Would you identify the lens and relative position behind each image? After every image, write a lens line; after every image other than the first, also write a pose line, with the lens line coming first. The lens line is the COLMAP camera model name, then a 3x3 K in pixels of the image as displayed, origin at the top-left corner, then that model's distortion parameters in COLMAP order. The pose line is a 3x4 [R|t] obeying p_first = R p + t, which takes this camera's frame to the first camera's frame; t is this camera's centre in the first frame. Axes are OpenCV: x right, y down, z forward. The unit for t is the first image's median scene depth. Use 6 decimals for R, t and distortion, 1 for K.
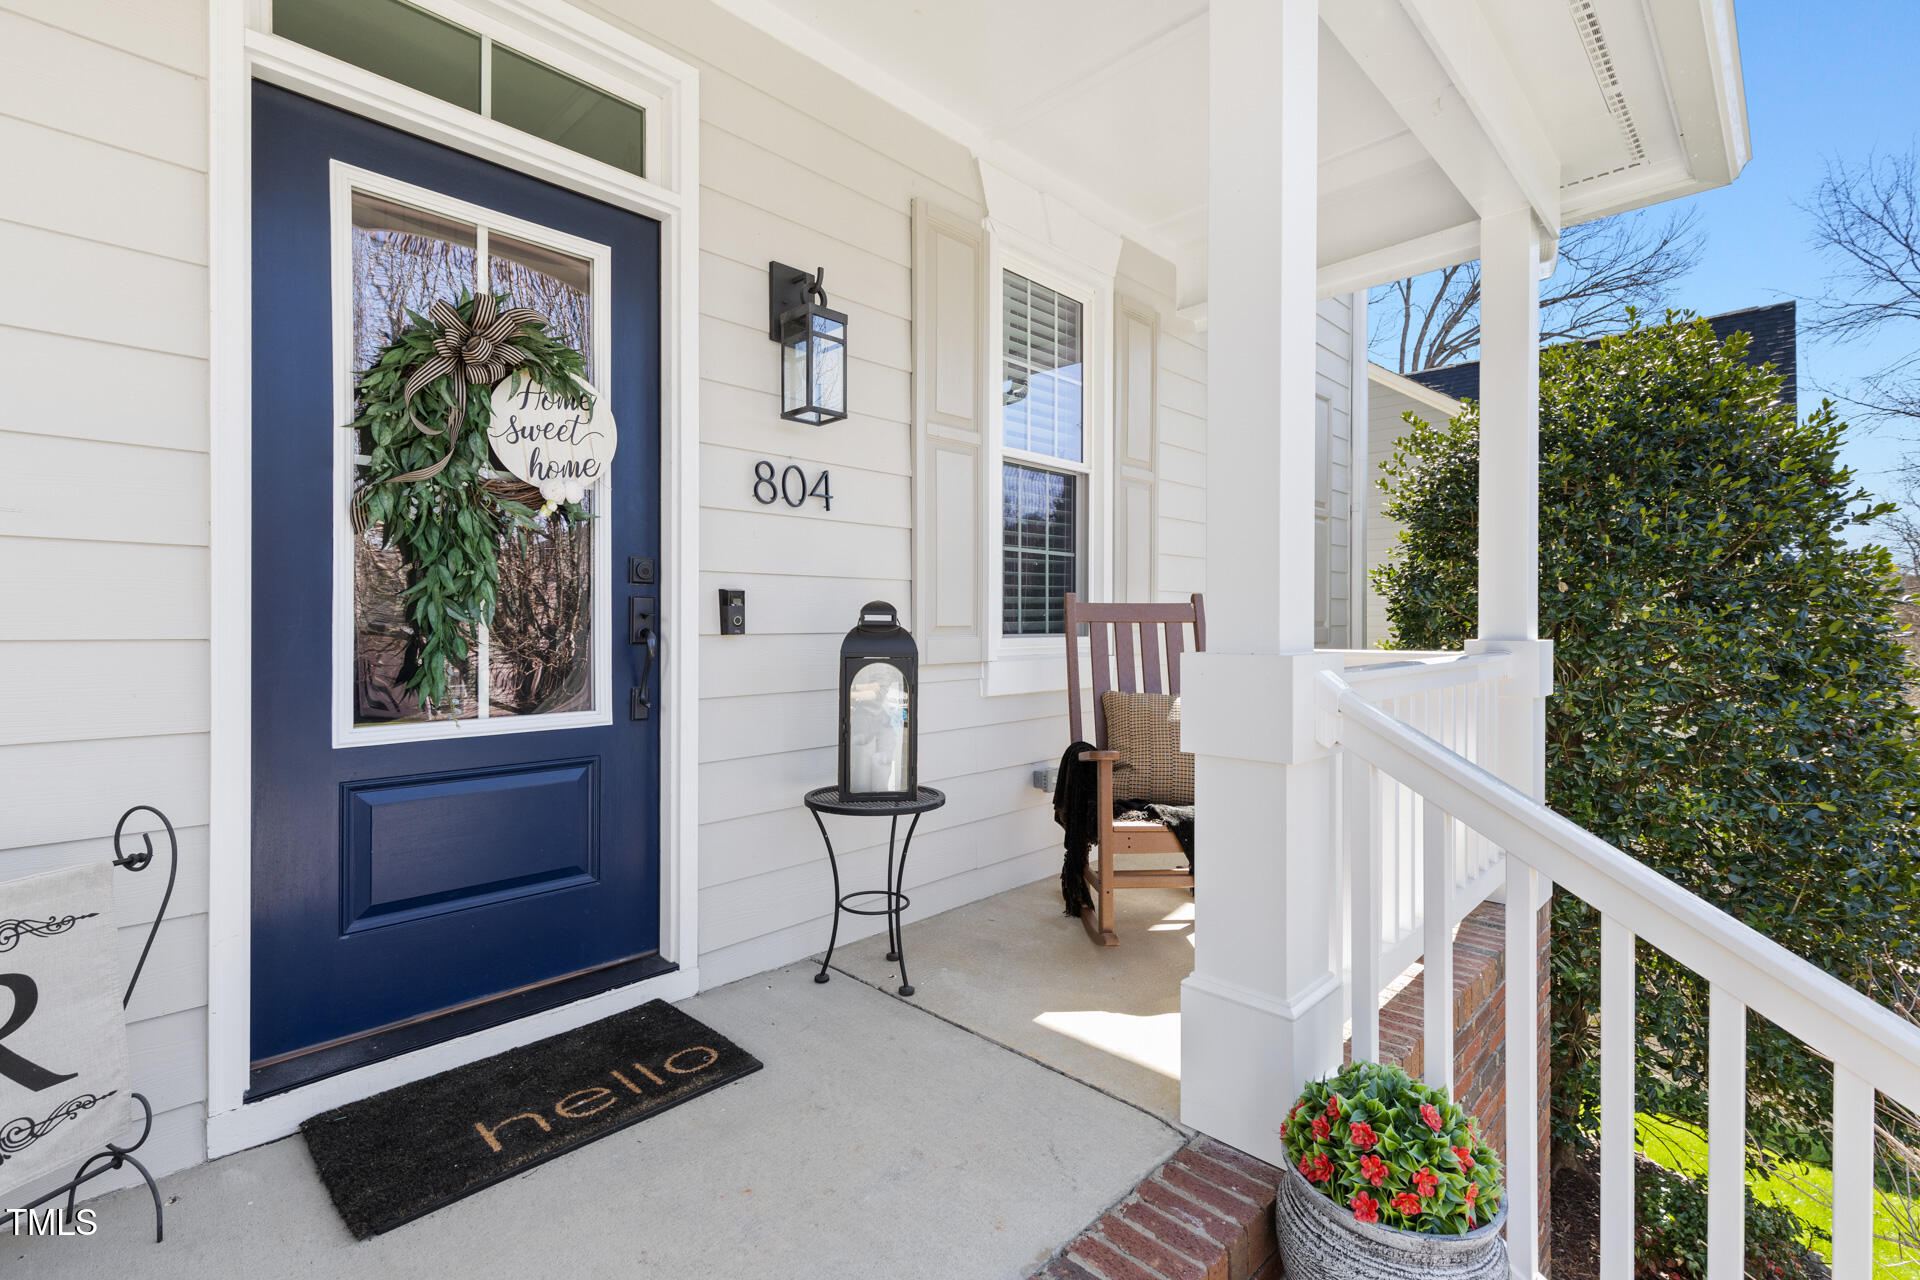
lens RADIAL K [[876.2, 0, 953.5], [0, 876.2, 631.5], [0, 0, 1]] dist [0.001965, -0.003980]
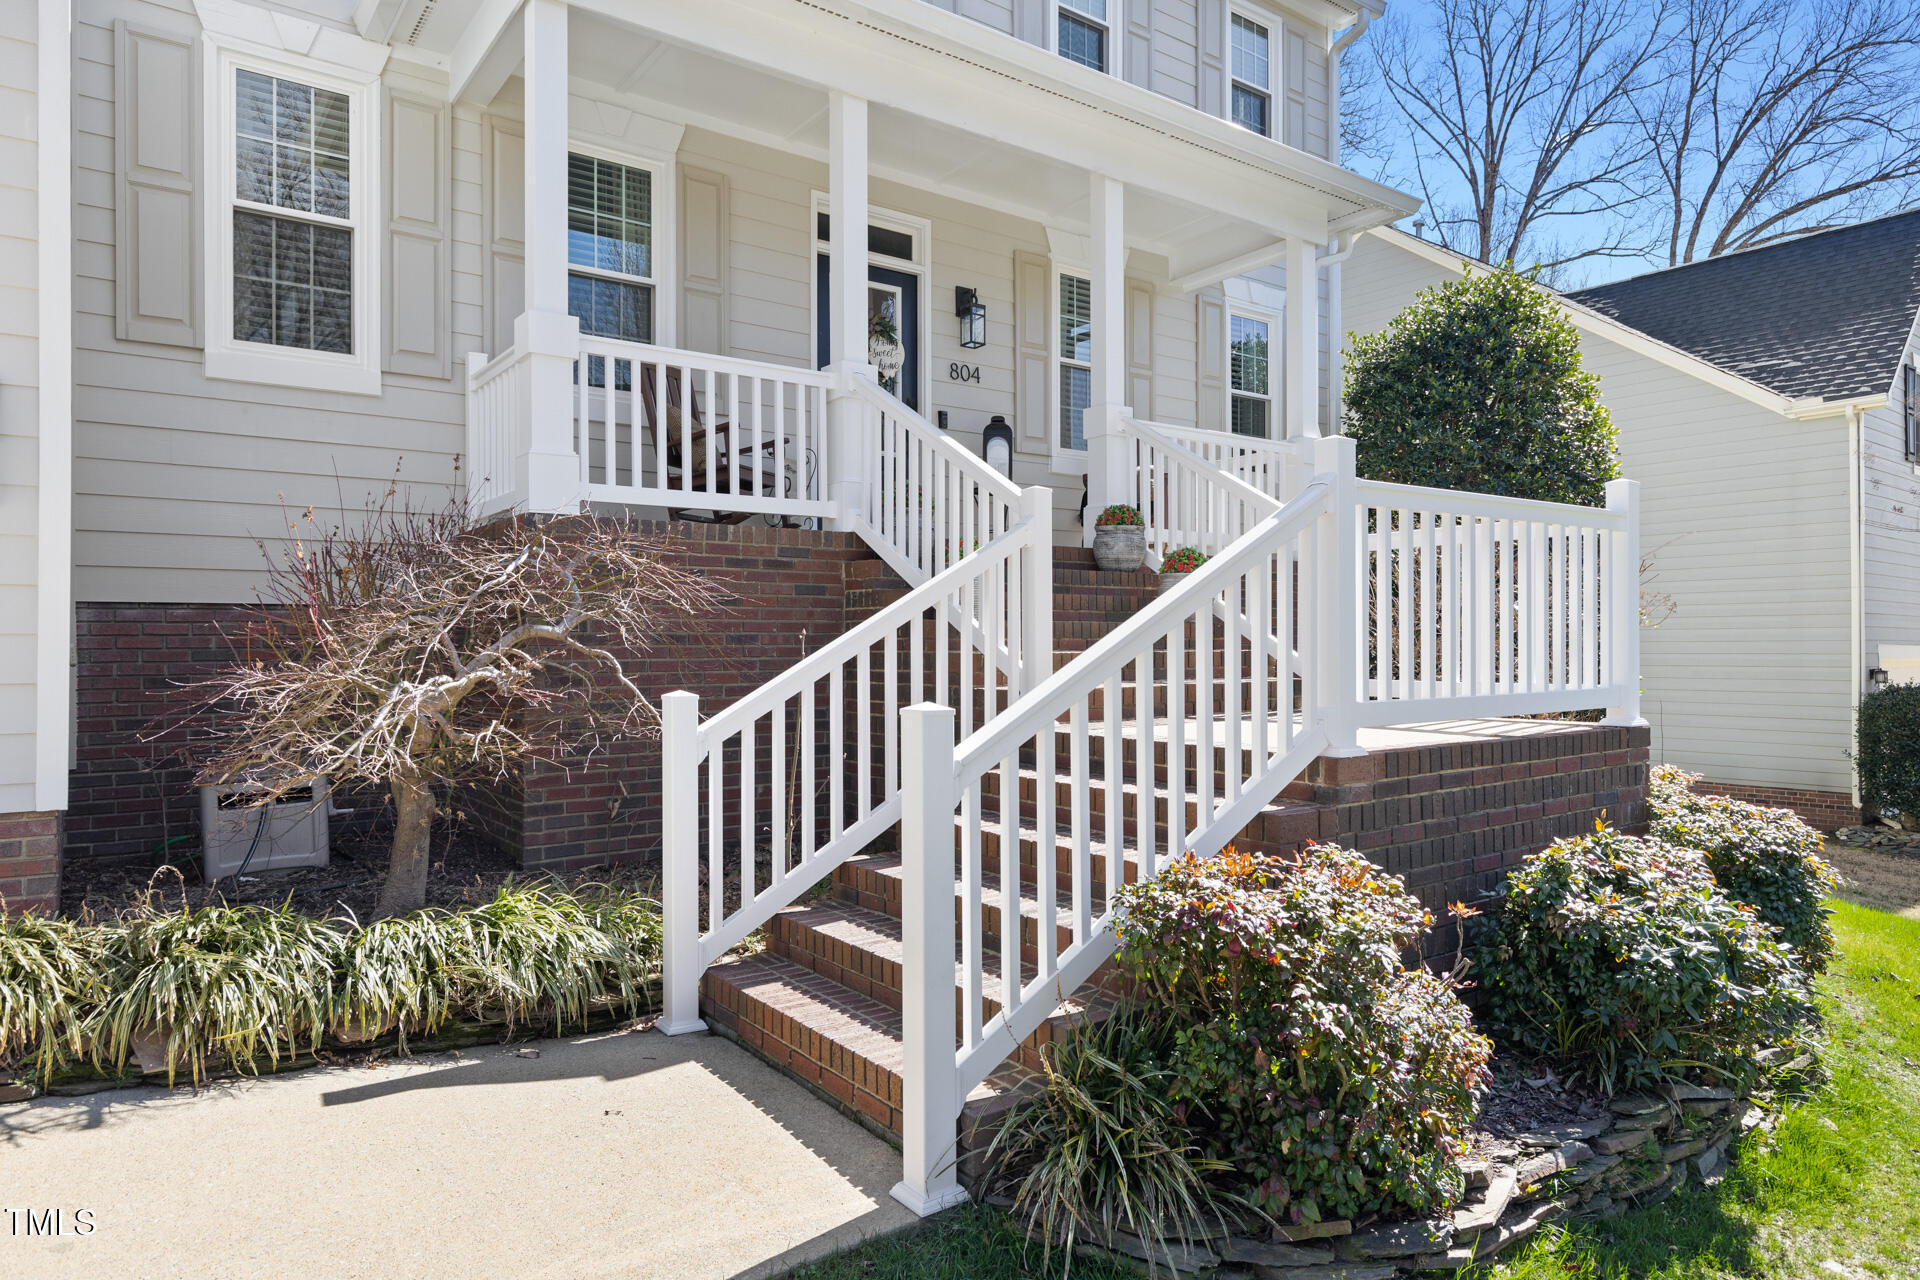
lens RADIAL K [[1133.7, 0, 960.0], [0, 1133.7, 640.0], [0, 0, 1]] dist [-0.003453, -0.001628]
pose [[0.987671, -0.003532, -0.156506, 0.316982], [0.003148, 0.999991, -0.002703, 0.620913], [0.156514, 0.002177, 0.987673, -2.262119]]
